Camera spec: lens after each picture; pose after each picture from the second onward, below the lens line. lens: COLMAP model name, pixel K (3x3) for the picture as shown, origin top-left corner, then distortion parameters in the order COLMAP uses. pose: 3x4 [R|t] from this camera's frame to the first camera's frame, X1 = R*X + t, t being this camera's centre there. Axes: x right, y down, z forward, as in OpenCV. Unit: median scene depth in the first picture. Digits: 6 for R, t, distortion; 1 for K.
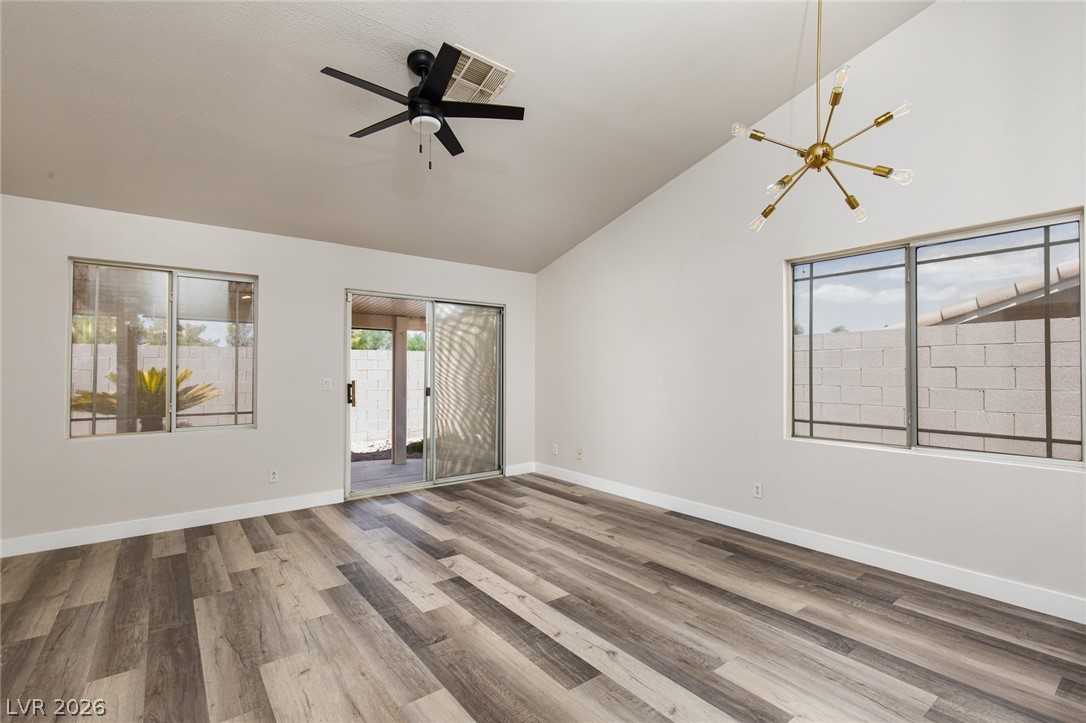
lens RADIAL K [[485.8, 0, 543.0], [0, 485.8, 361.5], [0, 0, 1]] dist [0.013495, -0.001047]
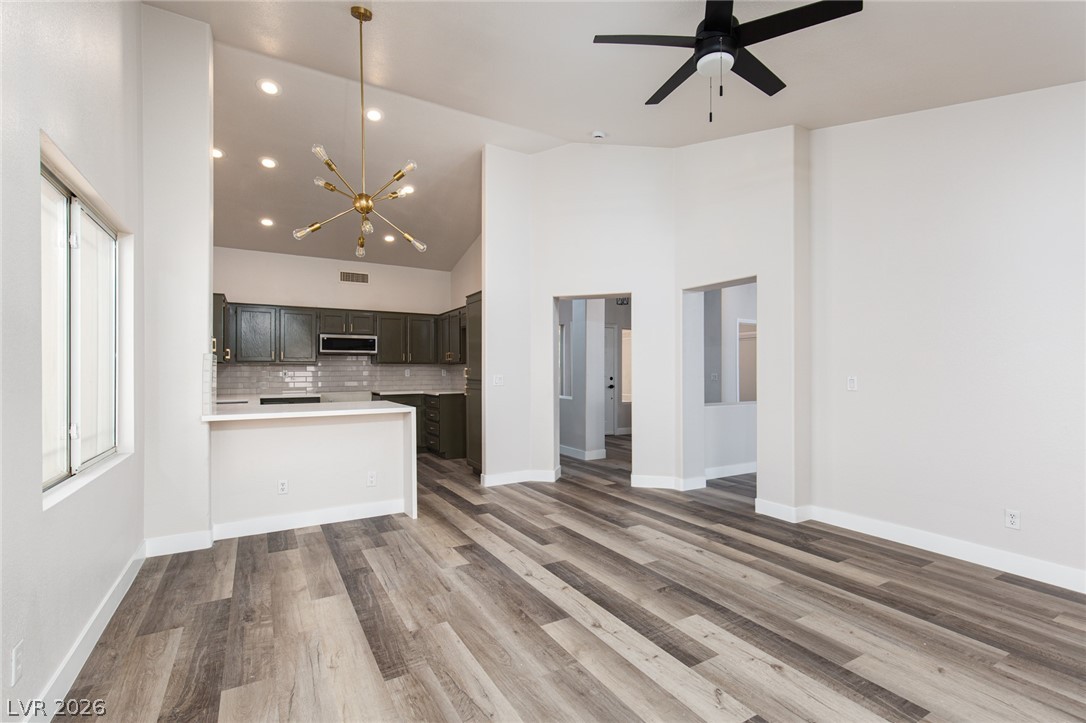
lens RADIAL K [[485.8, 0, 543.0], [0, 485.8, 361.5], [0, 0, 1]] dist [0.013495, -0.001047]
pose [[-0.991634, 0.003723, 0.129026, -0.061790], [-0.001542, 0.999171, -0.040680, 0.042573], [-0.129070, -0.040539, -0.990807, 1.858967]]
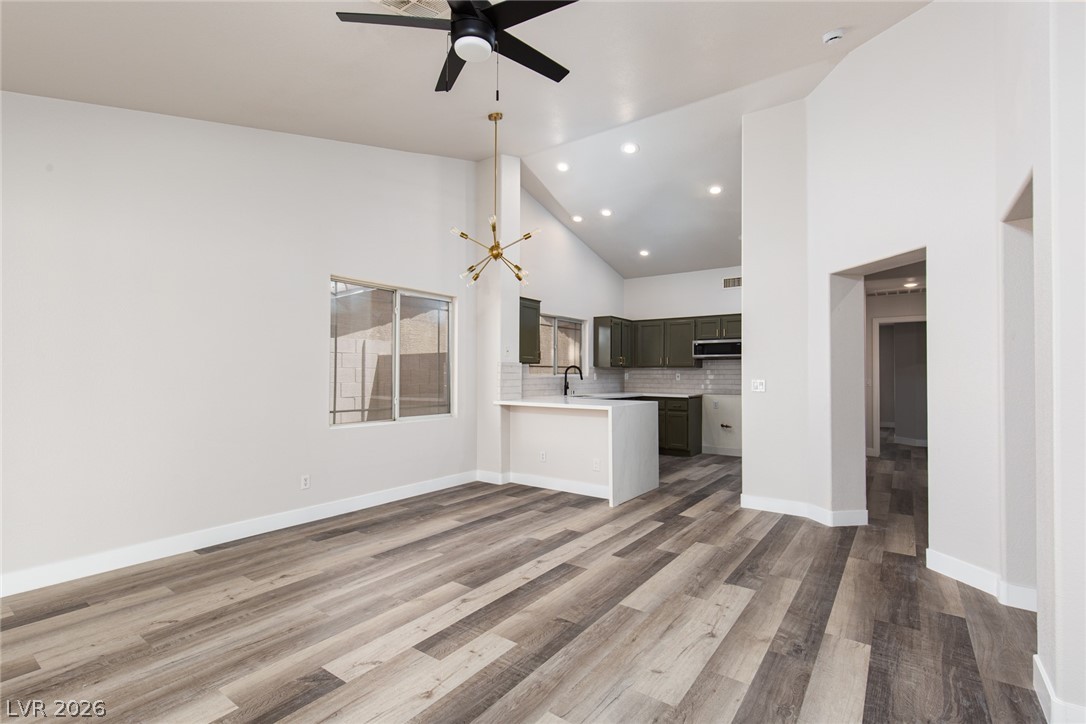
lens RADIAL K [[496.3, 0, 550.8], [0, 496.3, 369.6], [0, 0, 1]] dist [0.011947, -0.001034]
pose [[-0.290732, 0.009681, 0.956756, -1.020481], [-0.027877, 0.999439, -0.018584, 0.037329], [-0.956398, -0.032075, -0.290299, 1.112390]]
